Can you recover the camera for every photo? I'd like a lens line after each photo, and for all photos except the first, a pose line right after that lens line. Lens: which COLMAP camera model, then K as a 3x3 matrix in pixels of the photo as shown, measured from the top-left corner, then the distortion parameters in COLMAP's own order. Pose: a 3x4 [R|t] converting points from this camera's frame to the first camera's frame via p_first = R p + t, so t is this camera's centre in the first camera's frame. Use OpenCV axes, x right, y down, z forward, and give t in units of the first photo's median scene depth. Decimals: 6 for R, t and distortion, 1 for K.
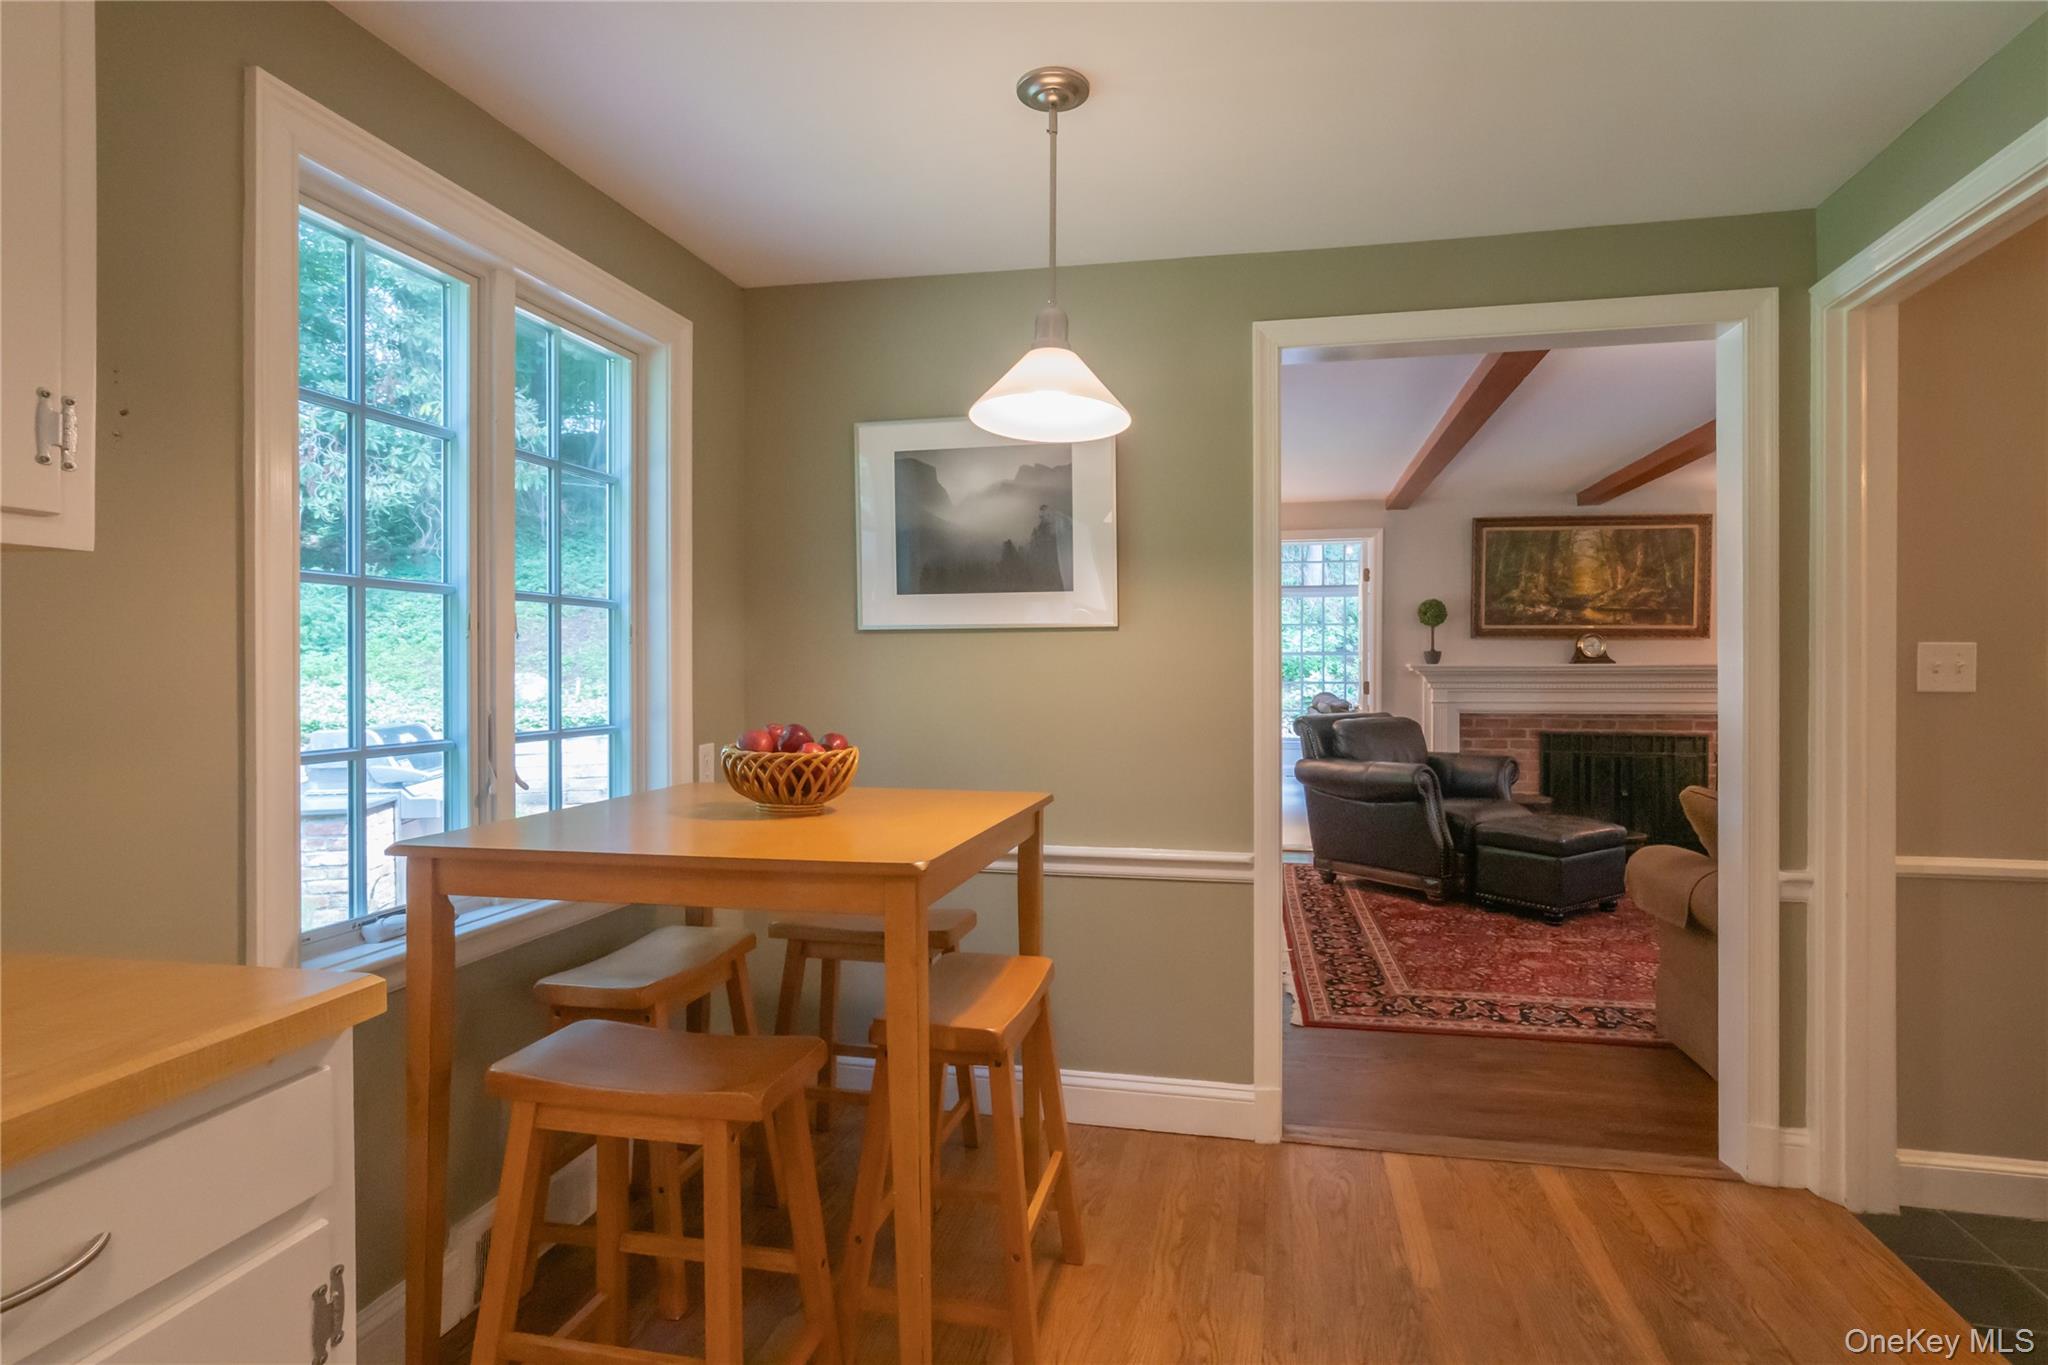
lens RADIAL K [[1029.3, 0, 1080.9], [0, 1029.3, 664.3], [0, 0, 1]] dist [0.001056, 0.002098]
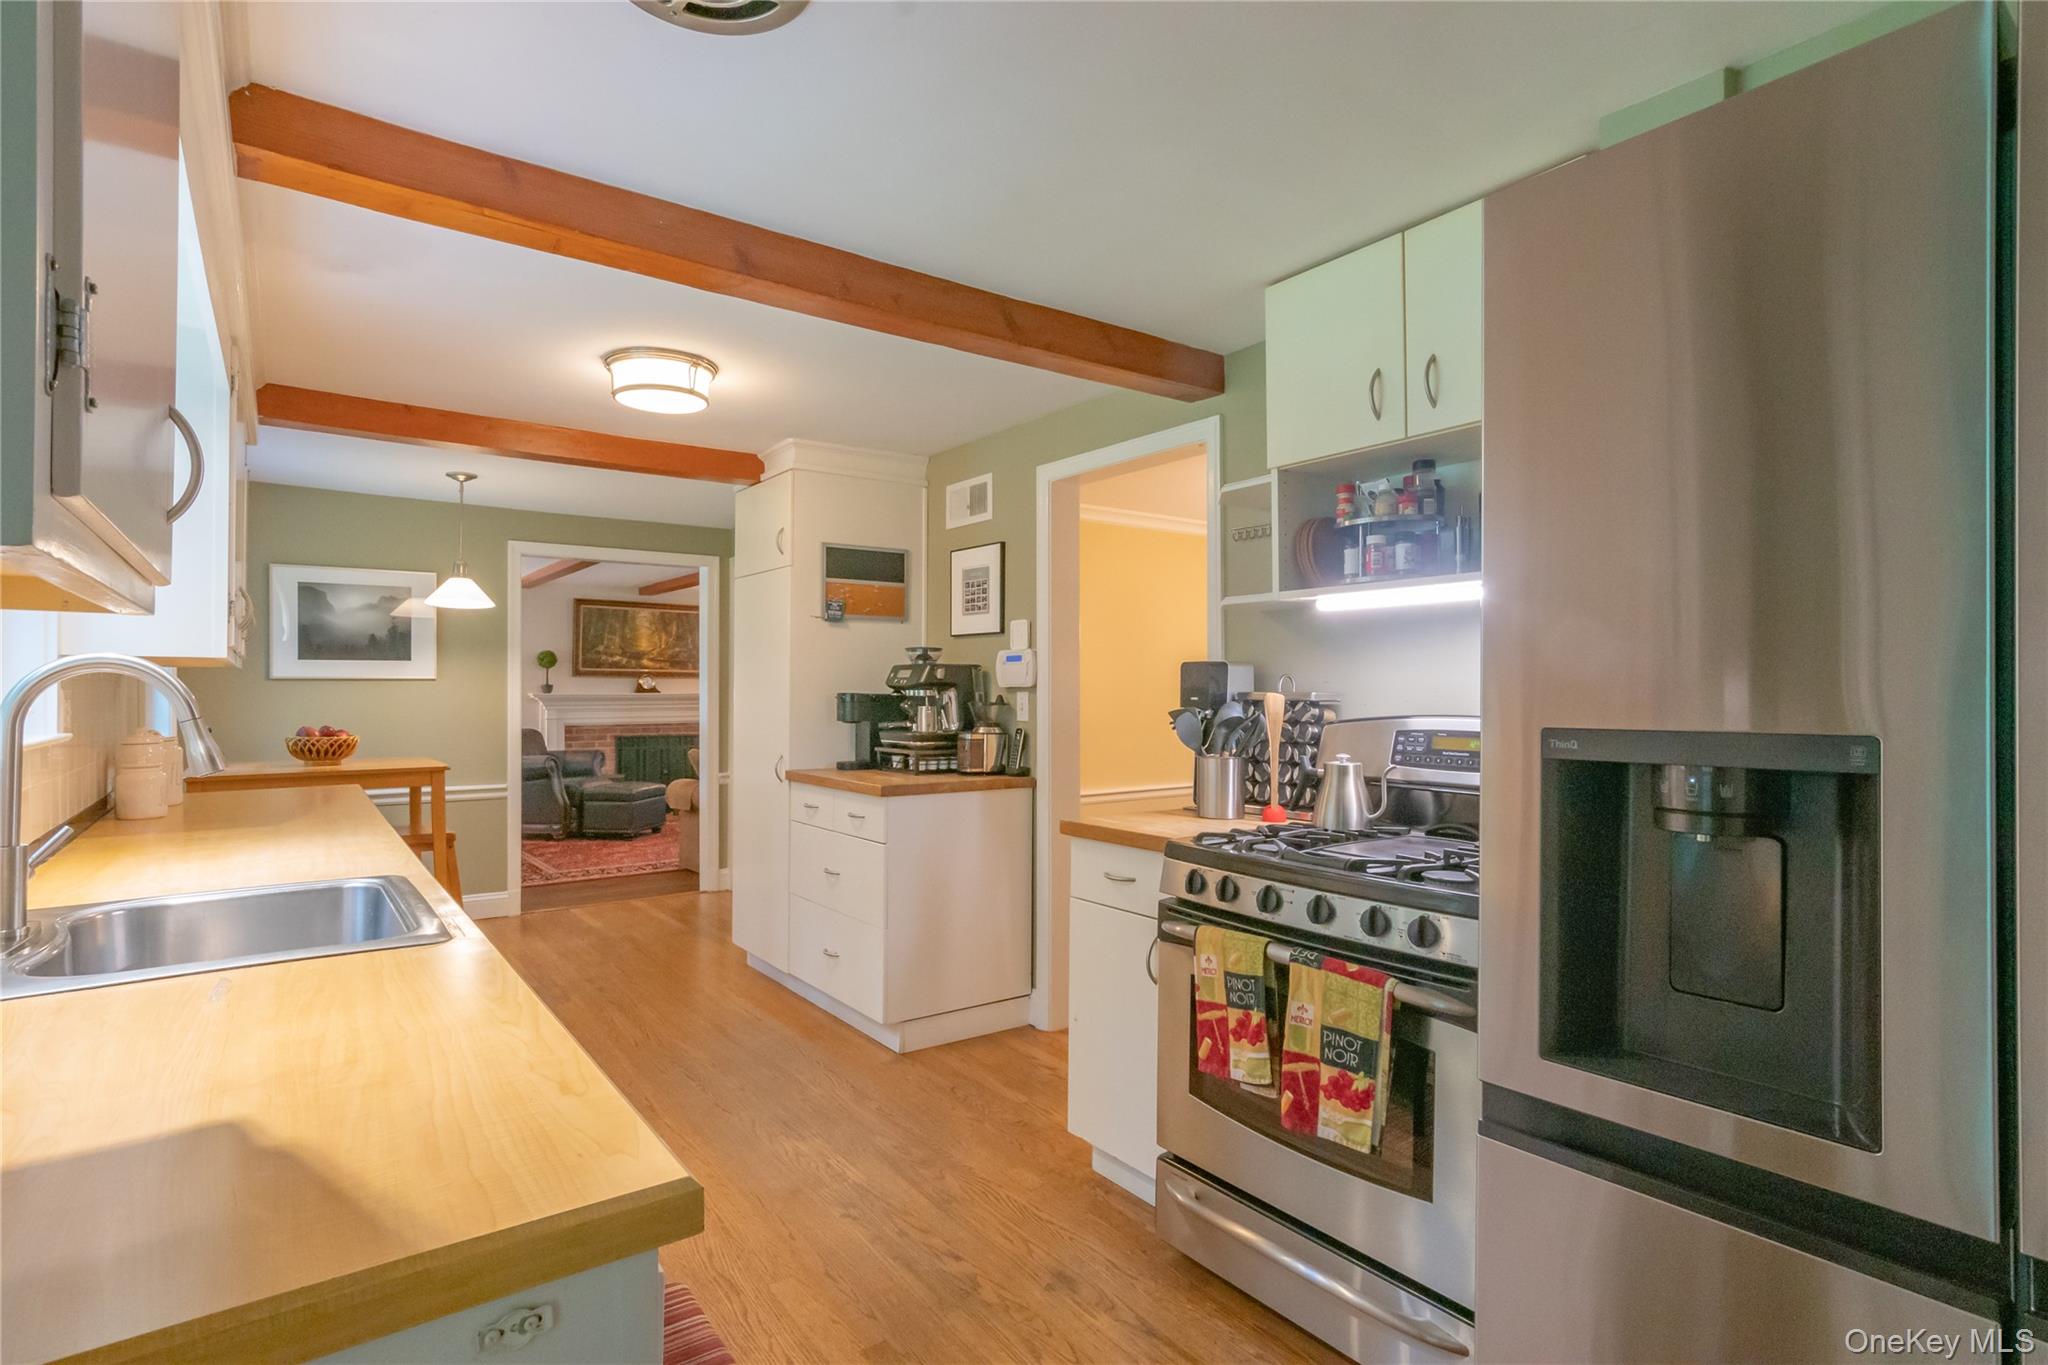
lens RADIAL K [[965.9, 0, 1008.0], [0, 965.9, 684.6], [0, 0, 1]] dist [-0.035328, -0.000048]
pose [[0.676528, 0.005065, 0.736400, -0.293248], [-0.001859, 0.999985, -0.005171, -0.008696], [-0.736415, 0.002129, 0.676527, -0.556257]]
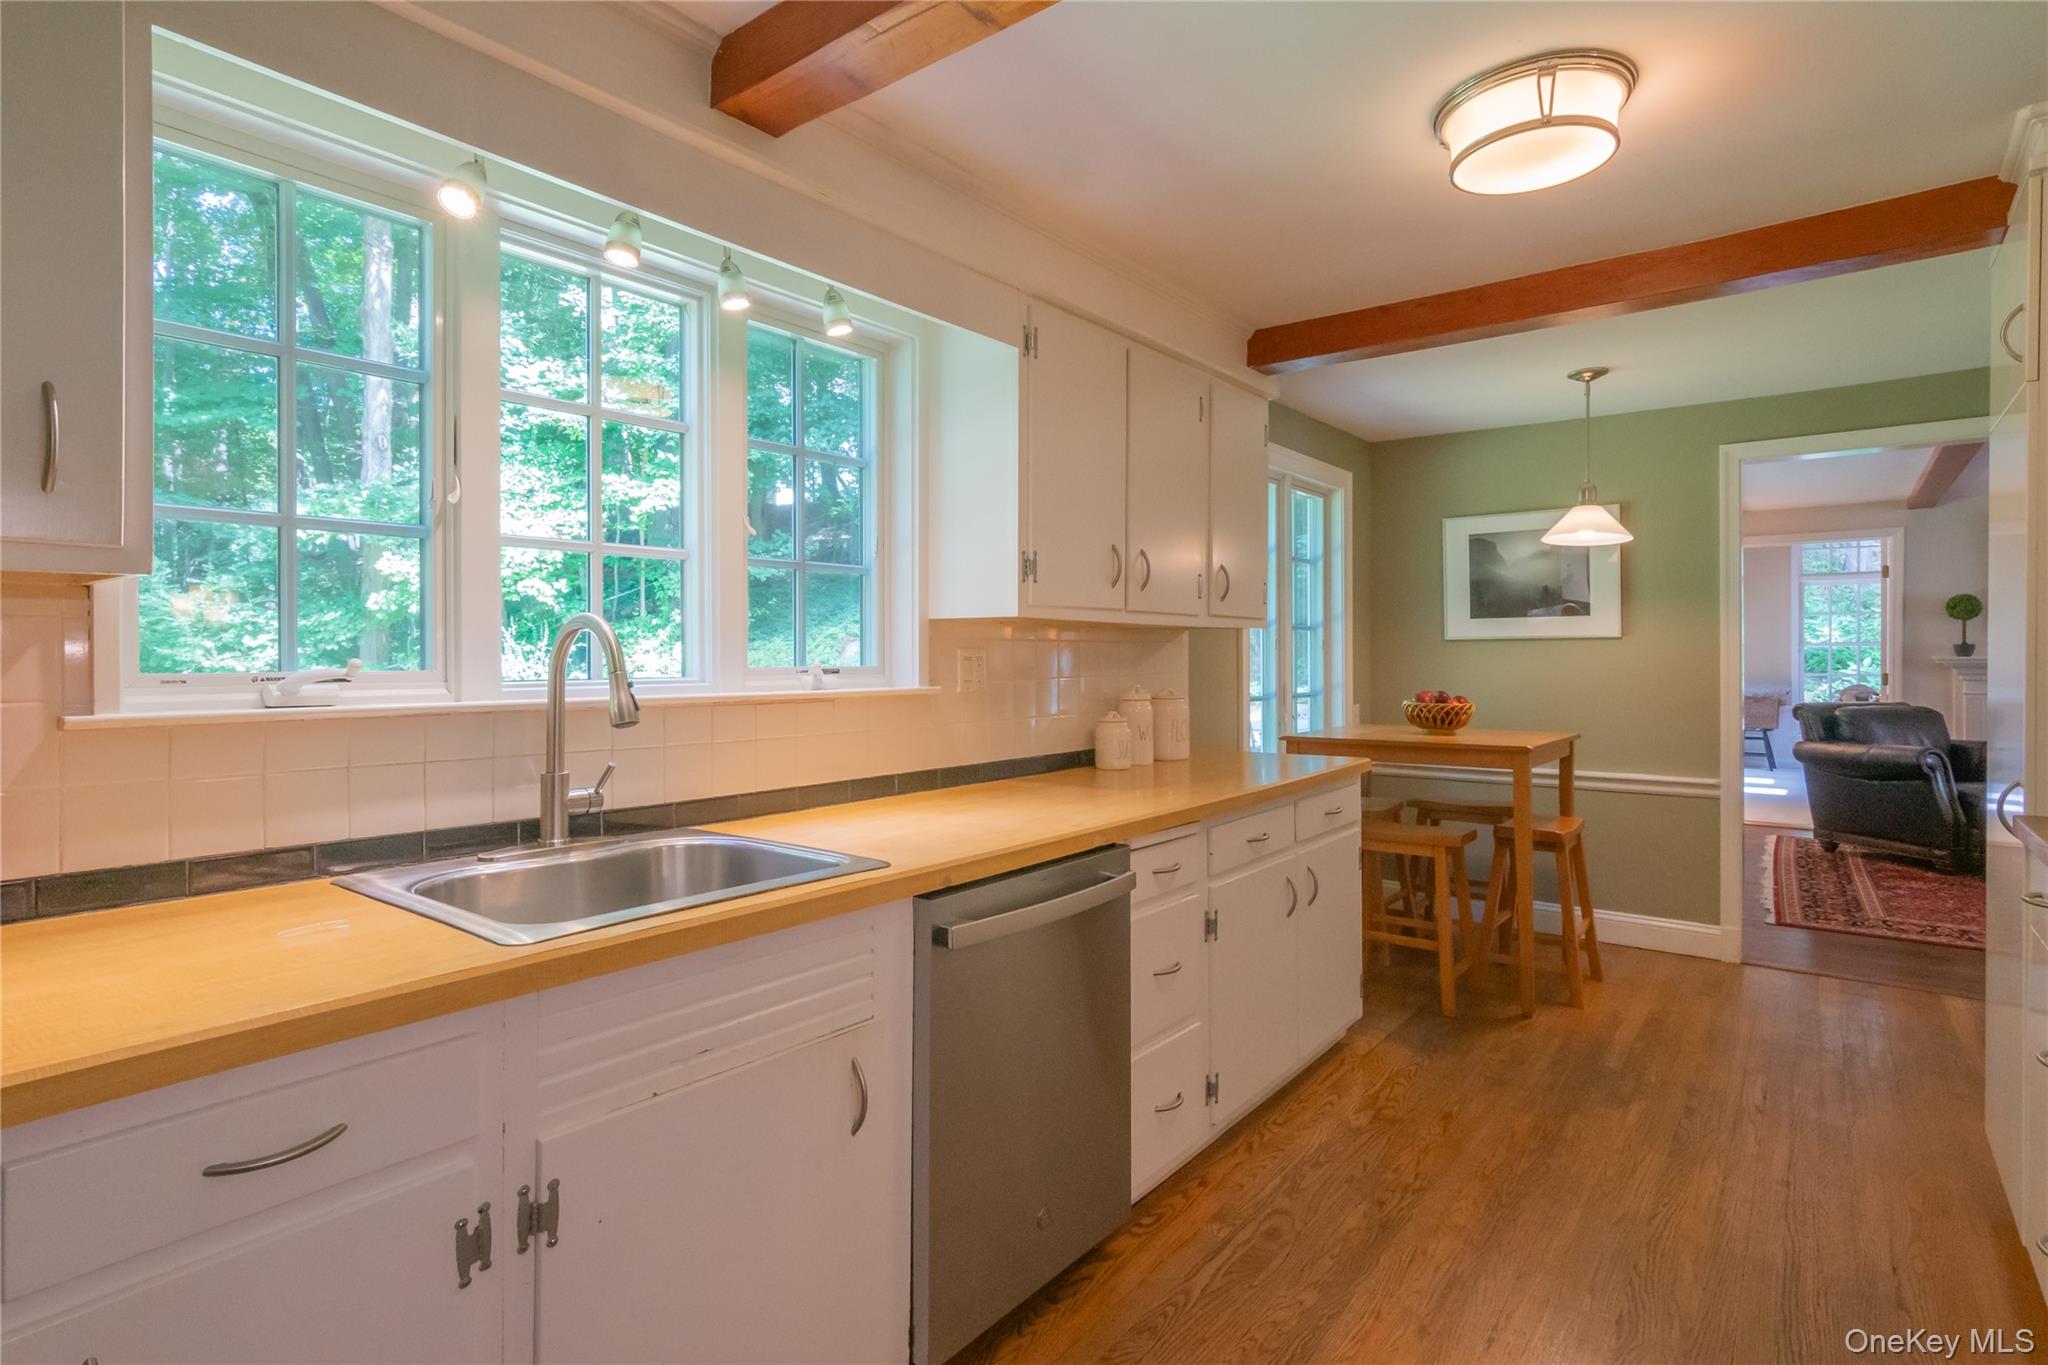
lens RADIAL K [[1029.3, 0, 1024.7], [0, 1029.3, 661.8], [0, 0, 1]] dist [0.001056, 0.002098]
pose [[0.889632, 0.000593, -0.456679, -0.029502], [0.003031, 0.999969, 0.007202, -0.005997], [0.456669, -0.007791, 0.889603, -0.438426]]
